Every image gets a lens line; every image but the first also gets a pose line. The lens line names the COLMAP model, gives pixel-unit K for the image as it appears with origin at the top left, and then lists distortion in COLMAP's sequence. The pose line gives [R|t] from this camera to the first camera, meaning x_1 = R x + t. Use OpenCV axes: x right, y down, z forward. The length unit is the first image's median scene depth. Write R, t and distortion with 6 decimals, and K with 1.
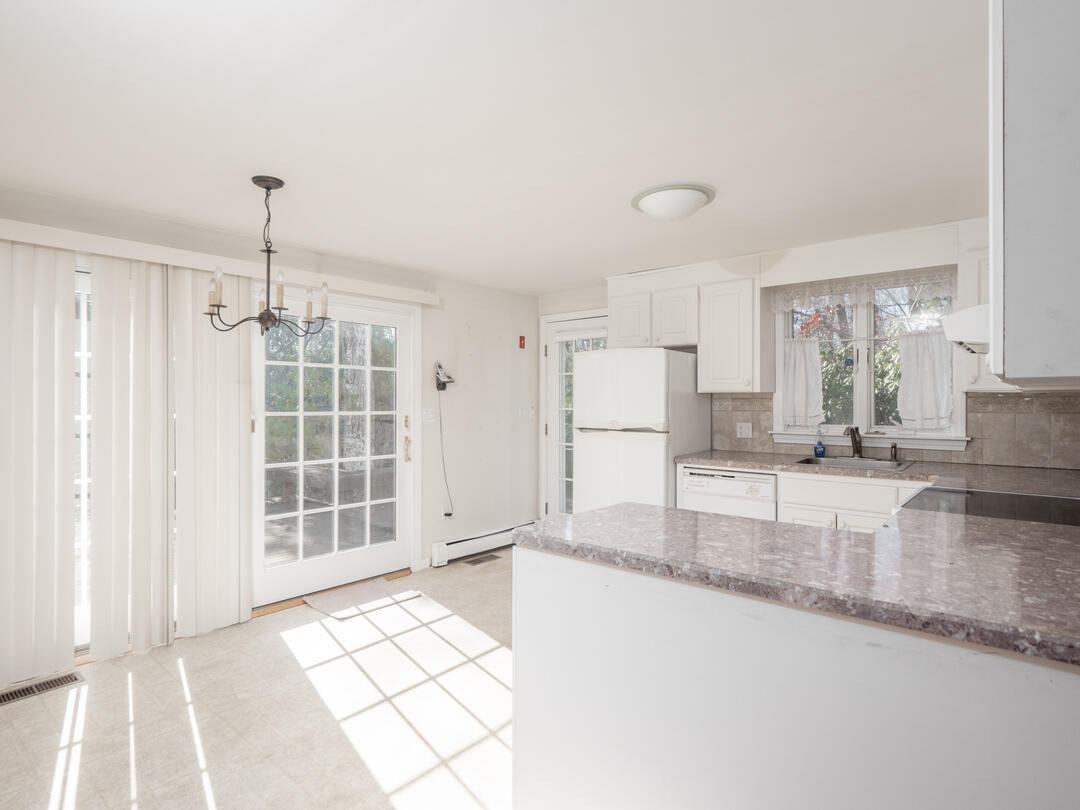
lens RADIAL K [[586.2, 0, 533.9], [0, 586.2, 400.0], [0, 0, 1]] dist [-0.003216, -0.001940]
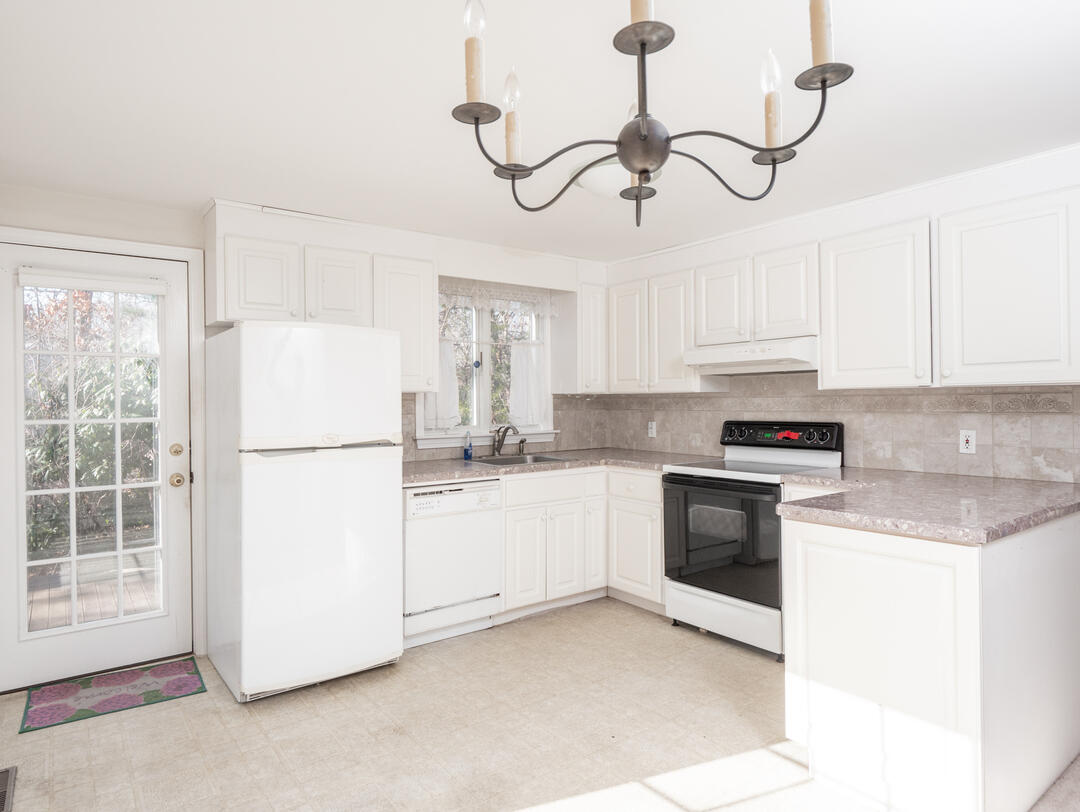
lens RADIAL K [[650.0, 0, 540.0], [0, 650.0, 406.0], [0, 0, 1]] dist [-0.001105, -0.000930]
pose [[0.214196, -0.008759, 0.976751, -0.550488], [0.008523, 0.999938, 0.007098, 0.001563], [-0.976754, 0.006805, 0.214257, 0.646331]]
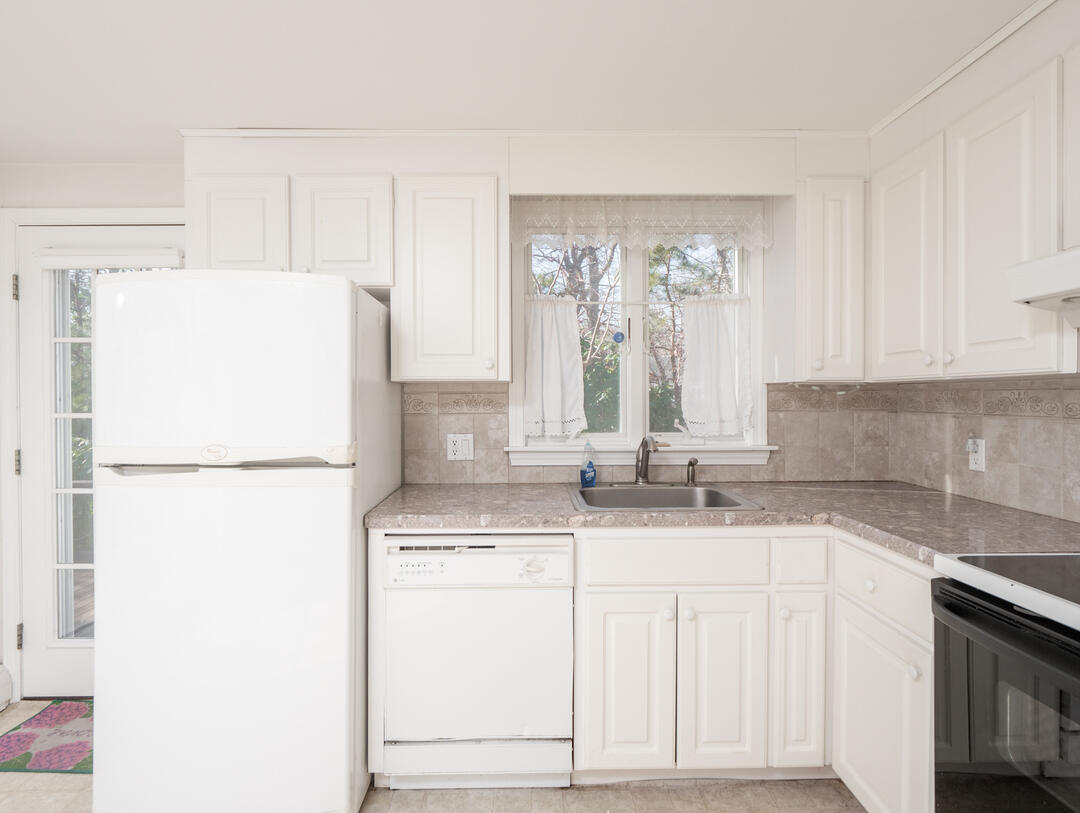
lens RADIAL K [[586.2, 0, 533.9], [0, 586.2, 401.5], [0, 0, 1]] dist [-0.003216, -0.001940]
pose [[0.751705, -0.004682, 0.659483, 0.033321], [0.002613, 0.999988, 0.004120, 0.004351], [-0.659494, -0.001374, 0.751708, 0.568680]]
